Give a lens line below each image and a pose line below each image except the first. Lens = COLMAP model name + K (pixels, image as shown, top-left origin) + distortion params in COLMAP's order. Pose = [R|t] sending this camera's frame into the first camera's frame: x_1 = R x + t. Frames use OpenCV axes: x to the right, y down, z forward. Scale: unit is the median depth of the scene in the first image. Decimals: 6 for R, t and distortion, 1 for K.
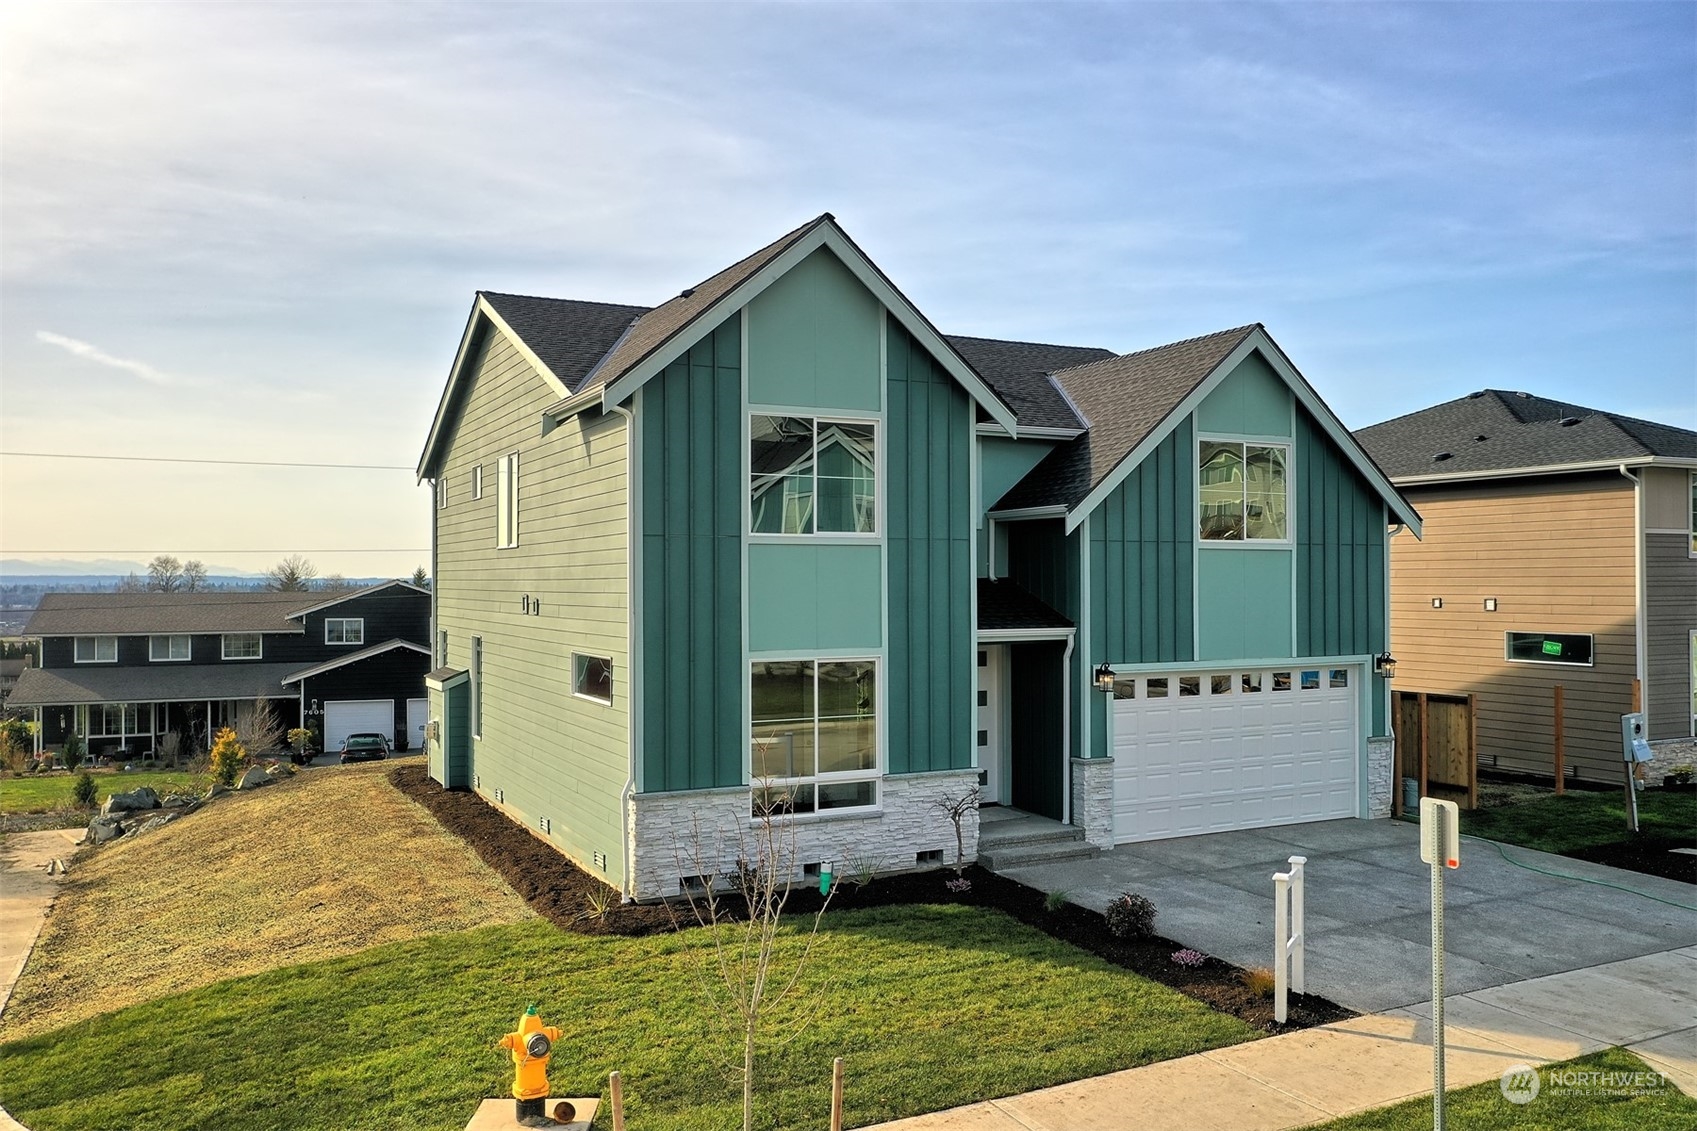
lens RADIAL K [[1341.0, 0, 856.3], [0, 1341.0, 566.5], [0, 0, 1]] dist [0.000726, -0.003676]
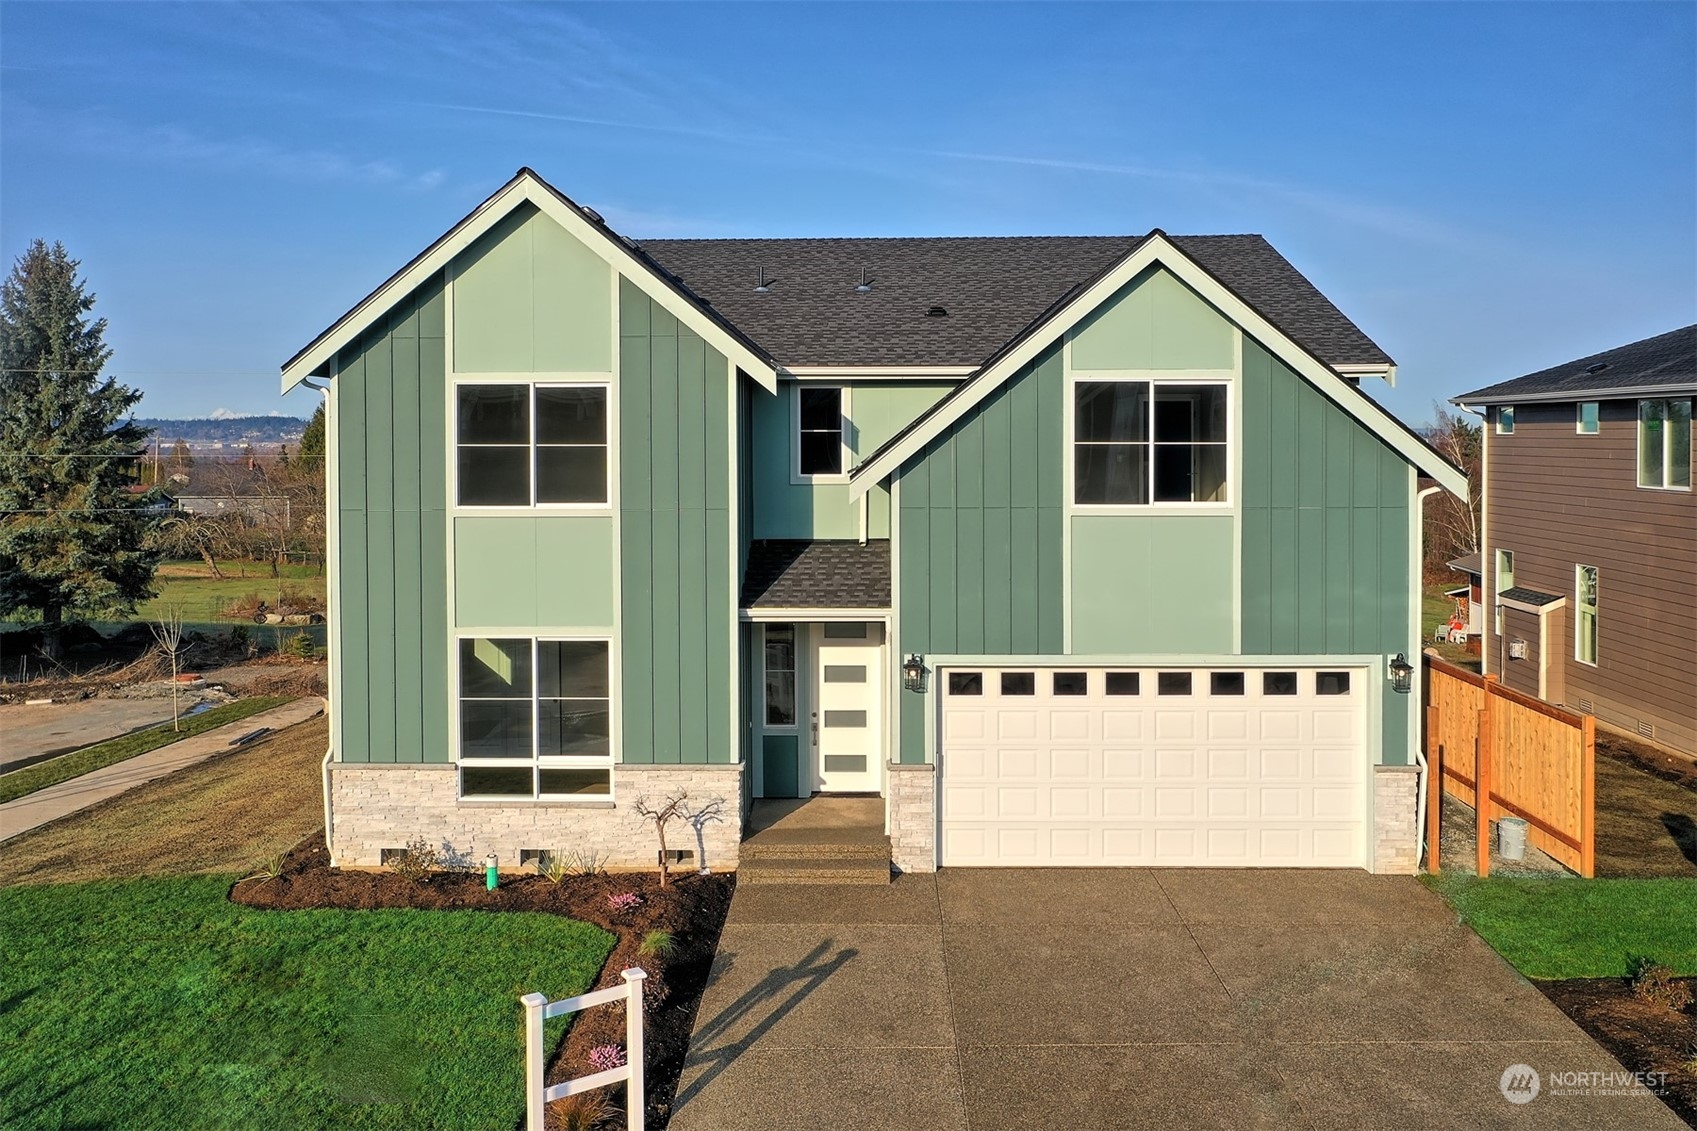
lens RADIAL K [[1341.0, 0, 851.3], [0, 1341.0, 576.2], [0, 0, 1]] dist [0.000726, -0.003676]
pose [[0.860928, 0.001463, -0.508725, 0.572891], [0.009843, 0.999761, 0.019533, 0.008239], [0.508632, -0.021823, 0.860707, 0.257528]]
